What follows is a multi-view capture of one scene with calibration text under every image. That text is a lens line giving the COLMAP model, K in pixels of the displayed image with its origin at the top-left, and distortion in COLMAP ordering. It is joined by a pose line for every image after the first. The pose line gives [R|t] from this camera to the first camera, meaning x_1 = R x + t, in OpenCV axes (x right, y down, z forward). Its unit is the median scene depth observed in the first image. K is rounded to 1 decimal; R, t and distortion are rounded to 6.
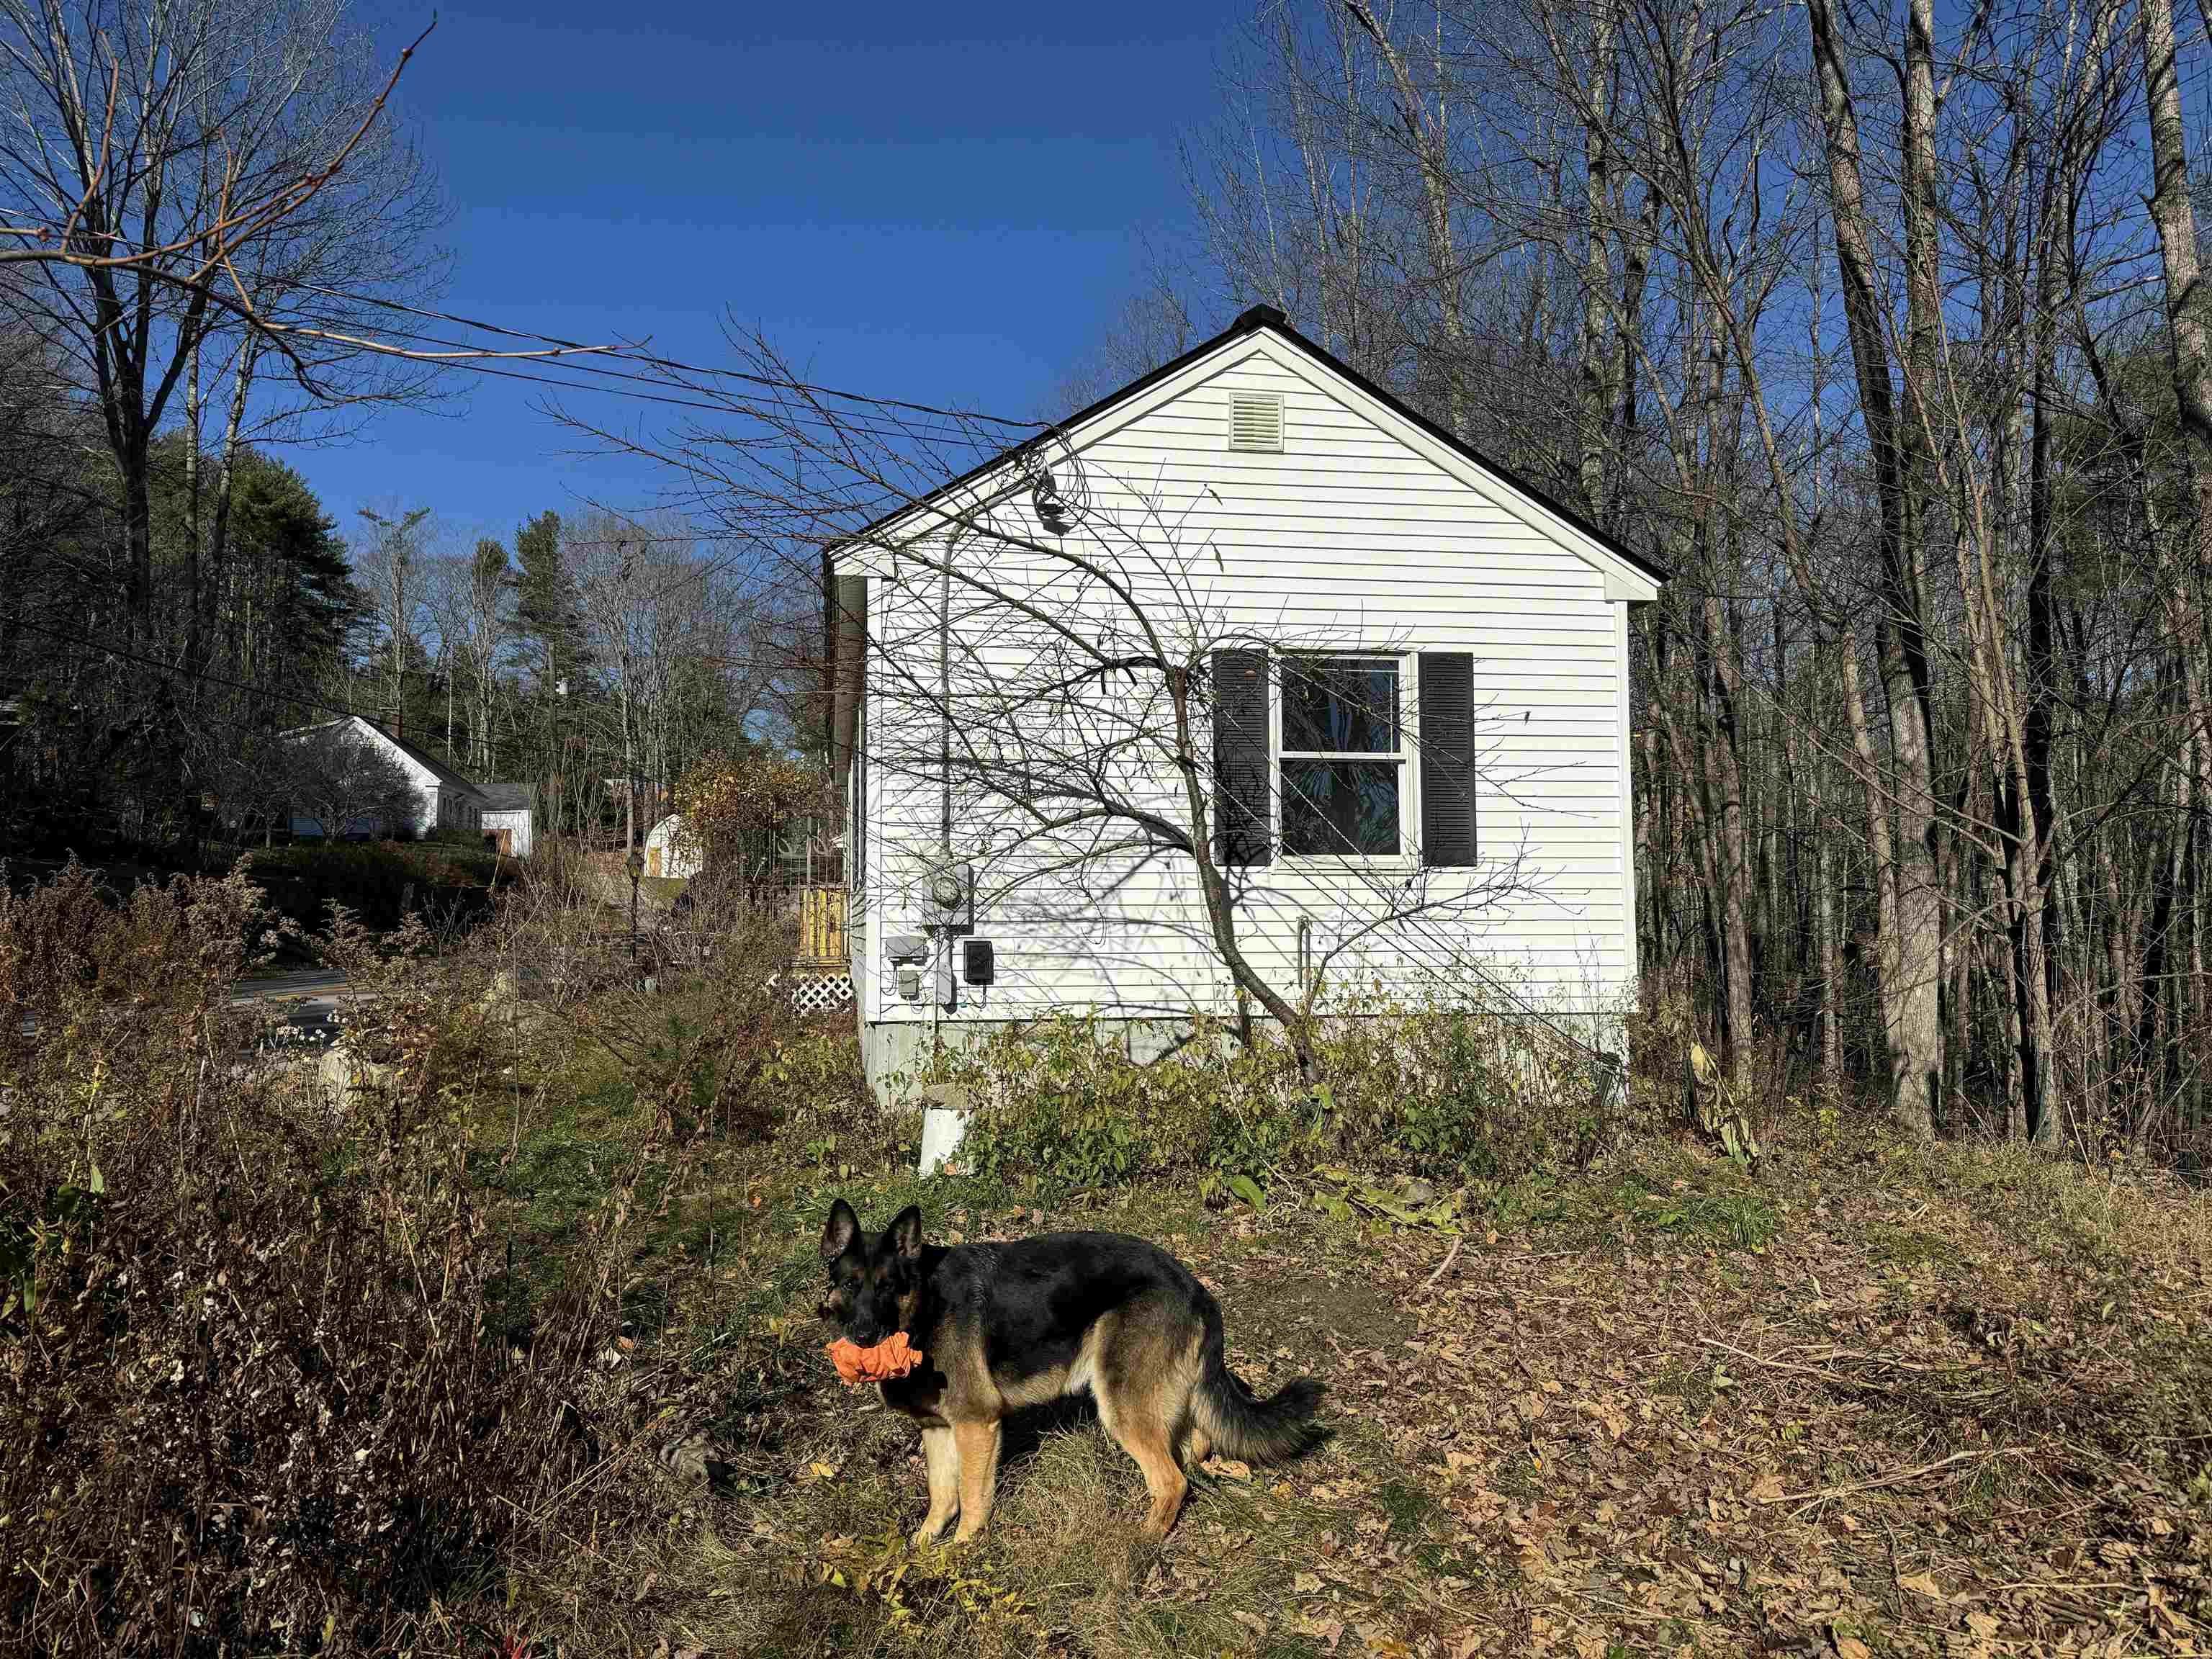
lens RADIAL K [[1564.3, 0, 1105.7], [0, 1564.3, 825.8], [0, 0, 1]] dist [0.094336, -0.005919]
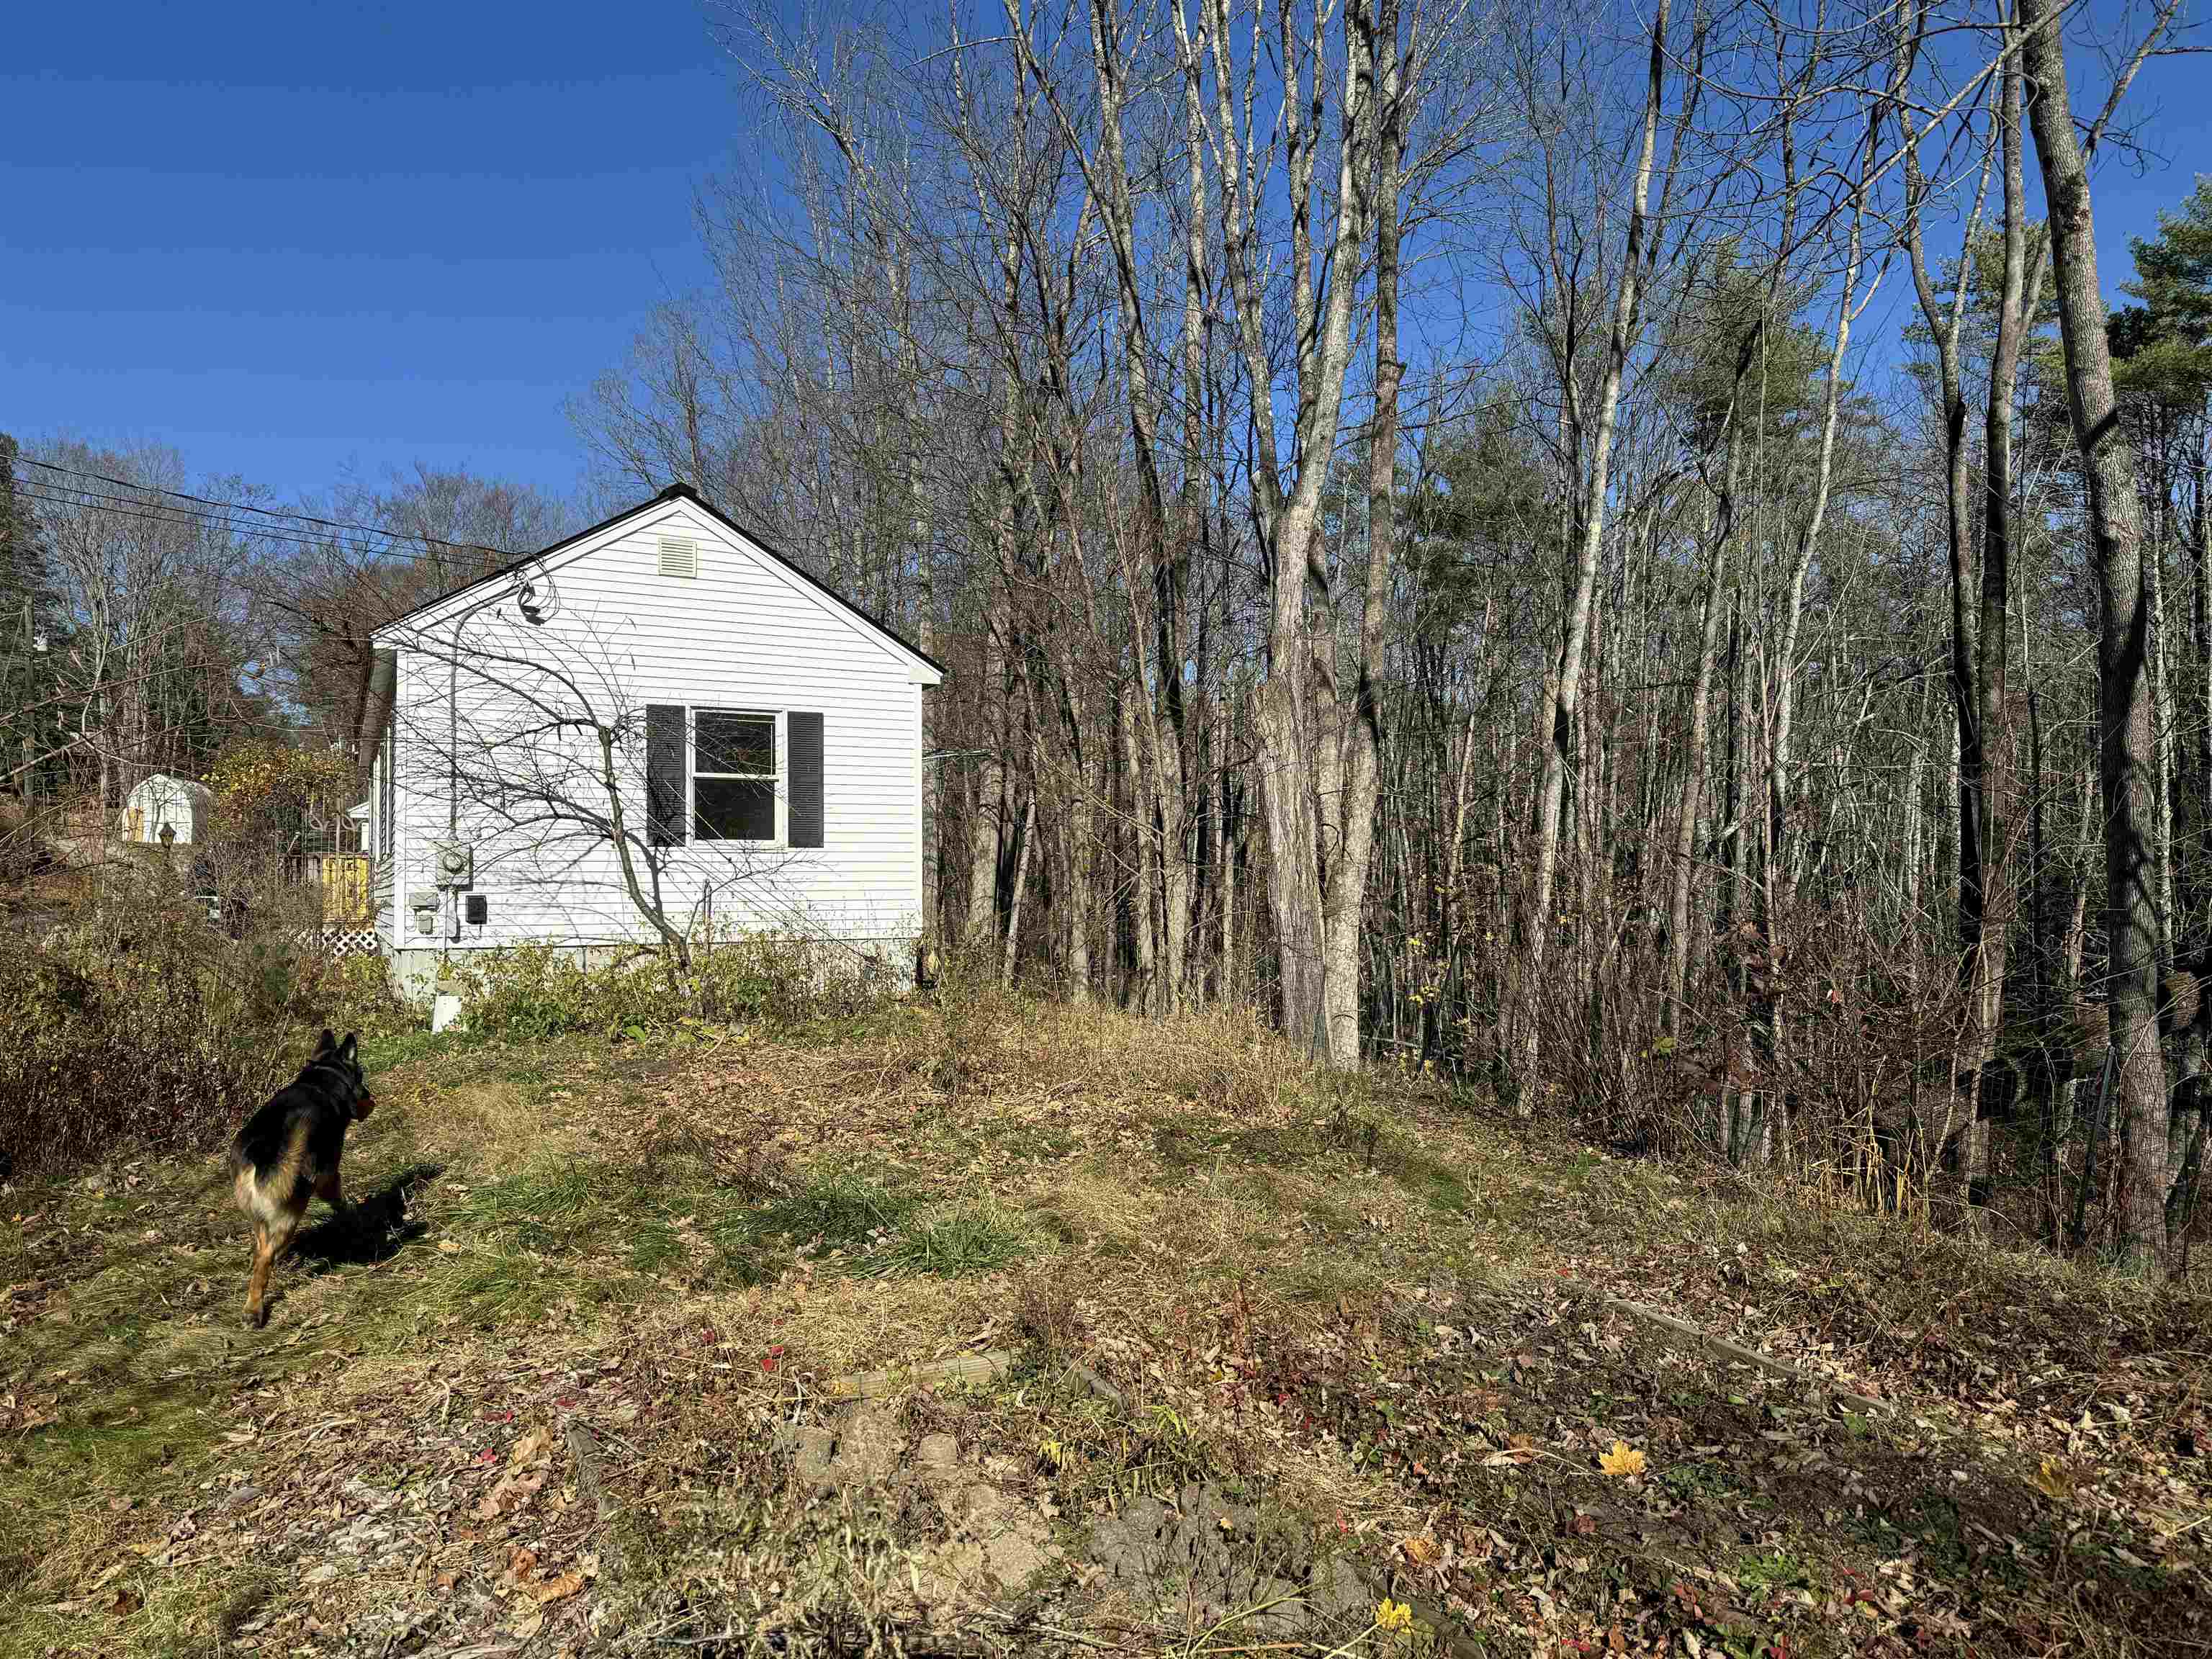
lens RADIAL K [[1564.3, 0, 1107.6], [0, 1564.3, 846.7], [0, 0, 1]] dist [0.094336, -0.005919]
pose [[0.962444, 0.007874, 0.271366, 0.085120], [-0.016488, 0.999429, 0.029479, -0.027704], [-0.270980, -0.032846, 0.962025, -0.613447]]
